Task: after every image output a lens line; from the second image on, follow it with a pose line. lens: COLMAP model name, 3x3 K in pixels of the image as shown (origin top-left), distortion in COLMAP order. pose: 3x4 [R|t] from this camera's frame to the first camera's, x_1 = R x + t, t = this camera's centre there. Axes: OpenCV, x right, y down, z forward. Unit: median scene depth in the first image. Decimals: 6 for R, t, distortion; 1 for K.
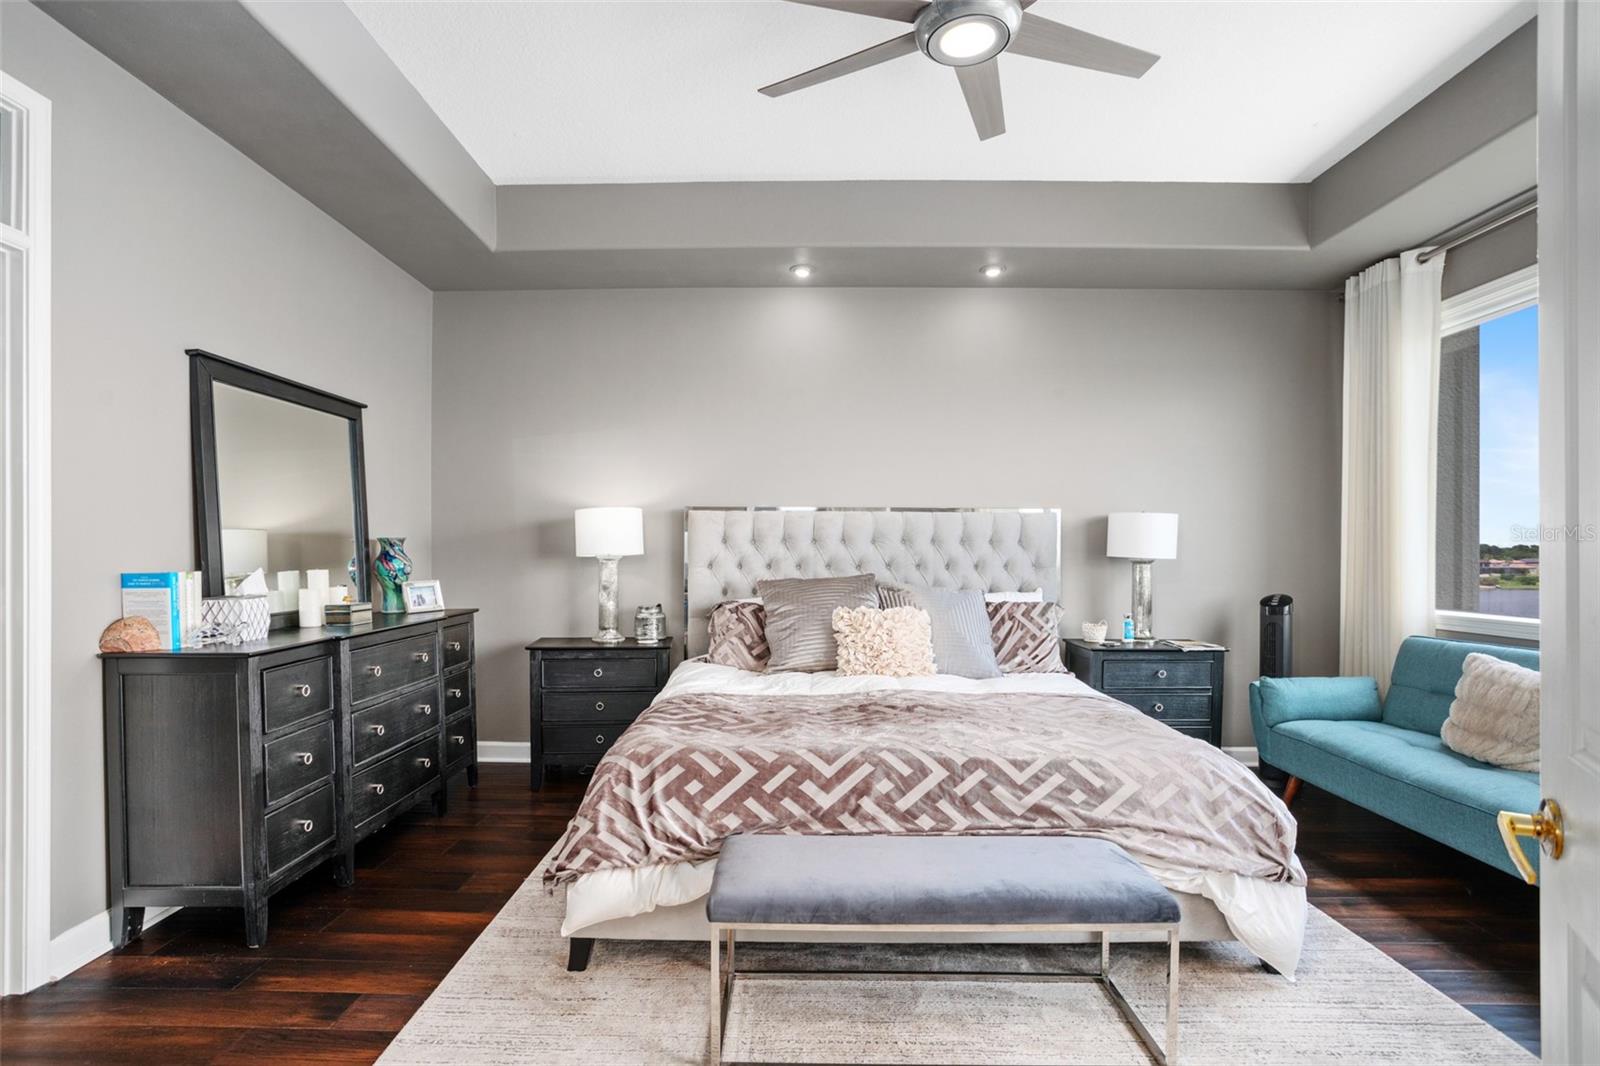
lens RADIAL K [[792.6, 0, 799.2], [0, 792.6, 549.9], [0, 0, 1]] dist [-0.058293, 0.034065]
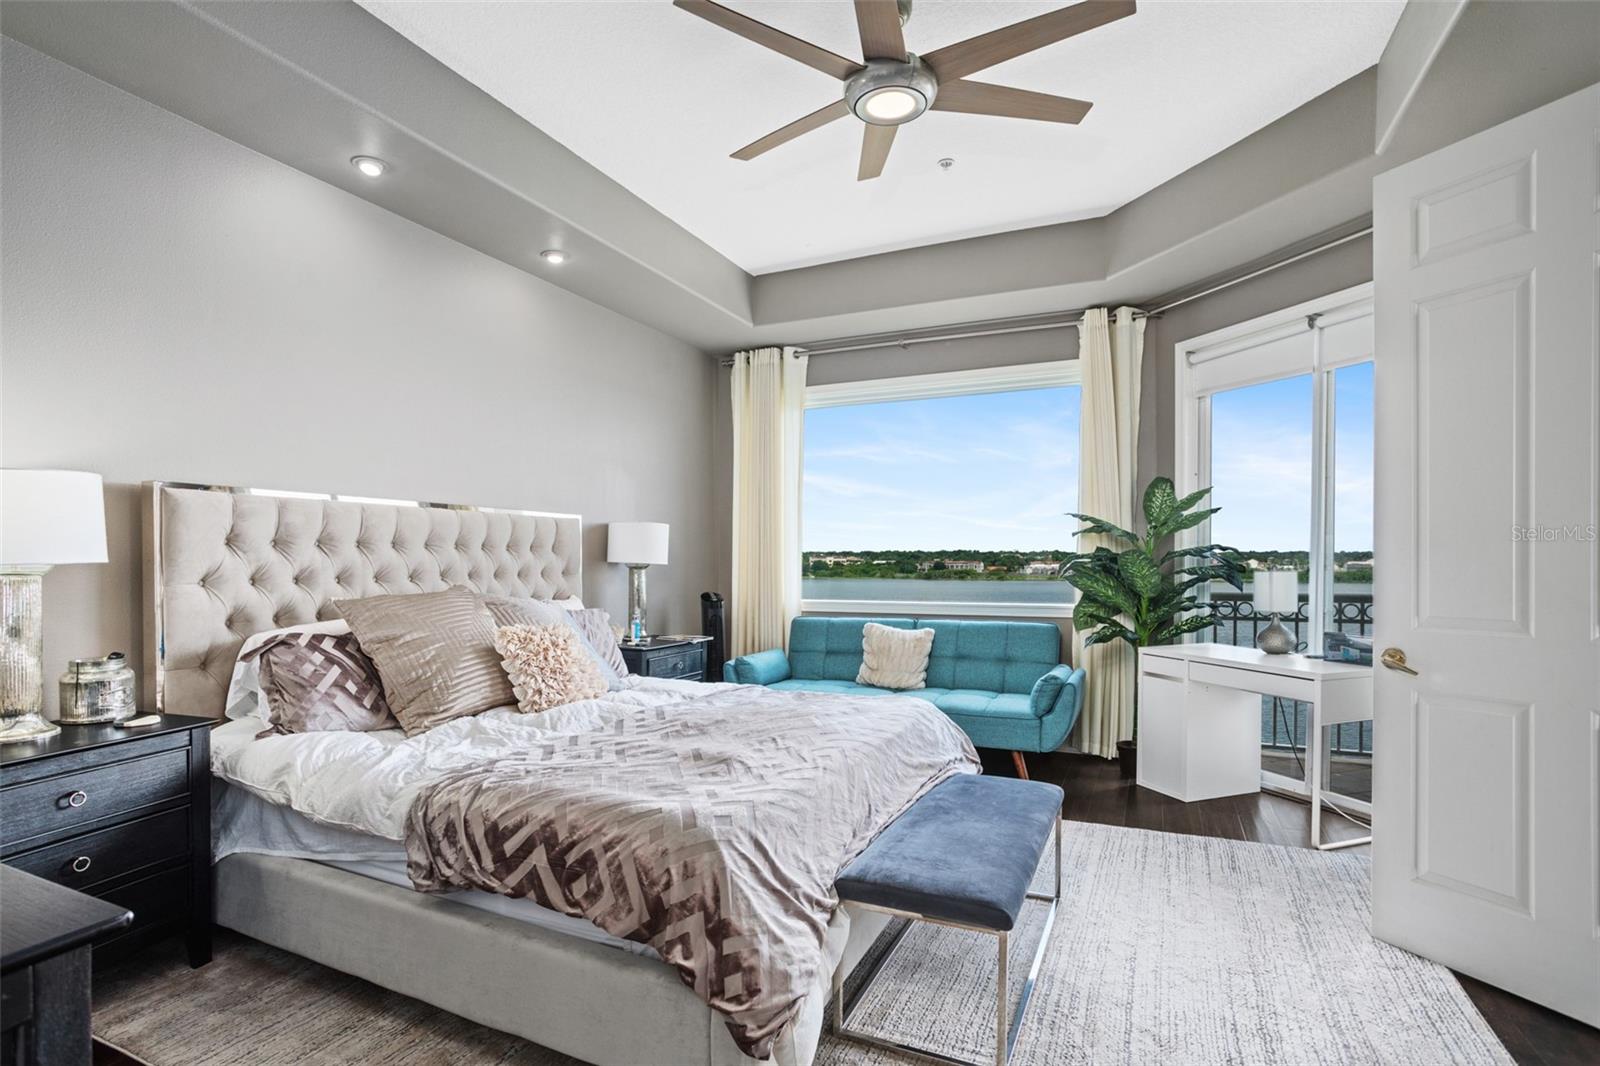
lens RADIAL K [[792.6, 0, 799.2], [0, 792.6, 549.9], [0, 0, 1]] dist [-0.058293, 0.034065]
pose [[0.416759, 0.007483, 0.908986, -0.484742], [-0.004042, 0.999971, -0.006378, -0.002694], [-0.909008, -0.001016, 0.416778, 0.345806]]
